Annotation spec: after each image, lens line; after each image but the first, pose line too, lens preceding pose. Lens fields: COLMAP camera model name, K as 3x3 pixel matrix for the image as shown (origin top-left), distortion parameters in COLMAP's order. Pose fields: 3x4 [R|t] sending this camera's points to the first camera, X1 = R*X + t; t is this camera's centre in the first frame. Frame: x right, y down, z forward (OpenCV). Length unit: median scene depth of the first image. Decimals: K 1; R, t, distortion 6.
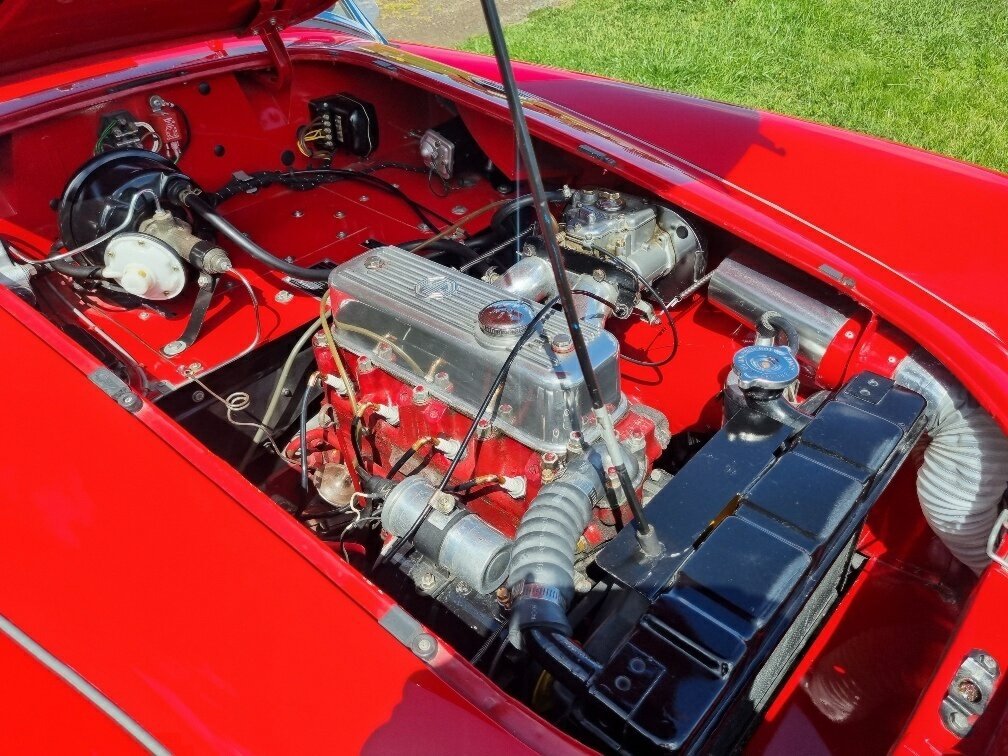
lens RADIAL K [[769.1, 0, 504.0], [0, 769.1, 378.0], [0, 0, 1]] dist [0.056008, -0.052197]
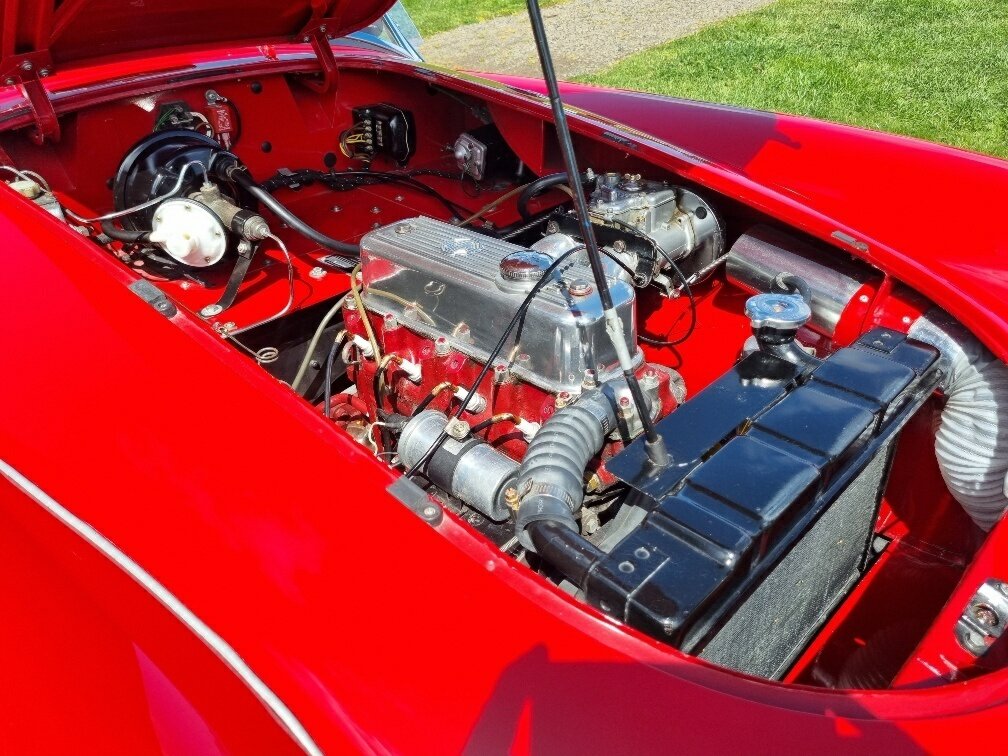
lens RADIAL K [[768.2, 0, 510.9], [0, 768.2, 375.2], [0, 0, 1]] dist [0.051584, -0.042394]
pose [[0.998955, 0.026252, -0.037409, 0.021060], [-0.030114, 0.993834, -0.106709, 0.151921], [0.034377, 0.107724, 0.993586, -0.014872]]
